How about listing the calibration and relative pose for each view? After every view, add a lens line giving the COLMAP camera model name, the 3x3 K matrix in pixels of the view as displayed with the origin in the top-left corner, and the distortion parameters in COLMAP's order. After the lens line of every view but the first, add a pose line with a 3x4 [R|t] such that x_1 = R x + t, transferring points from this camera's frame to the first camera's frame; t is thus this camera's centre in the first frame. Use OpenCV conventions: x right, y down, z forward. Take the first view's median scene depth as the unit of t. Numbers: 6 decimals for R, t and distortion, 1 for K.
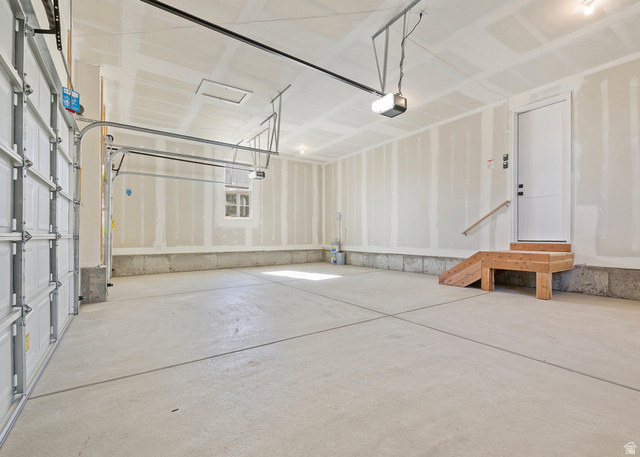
lens RADIAL K [[301.0, 0, 322.6], [0, 301.0, 237.5], [0, 0, 1]] dist [0.020315, 0.000032]
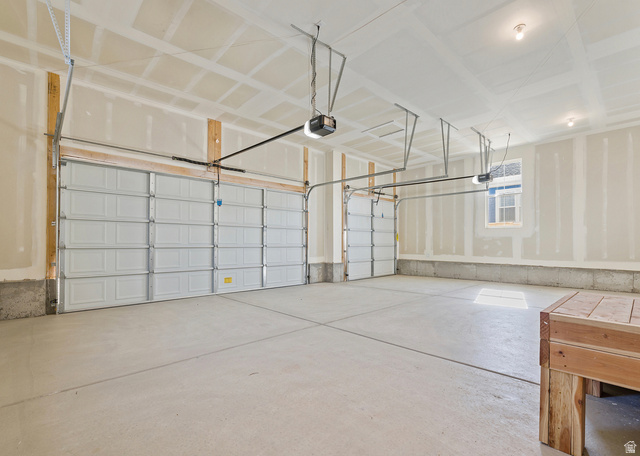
lens RADIAL K [[301.0, 0, 322.6], [0, 301.0, 237.0], [0, 0, 1]] dist [0.020315, 0.000032]
pose [[0.156477, -0.018733, -0.987504, 0.559438], [-0.011120, 0.999723, -0.020727, -0.009308], [0.987619, 0.014224, 0.156226, 0.371025]]
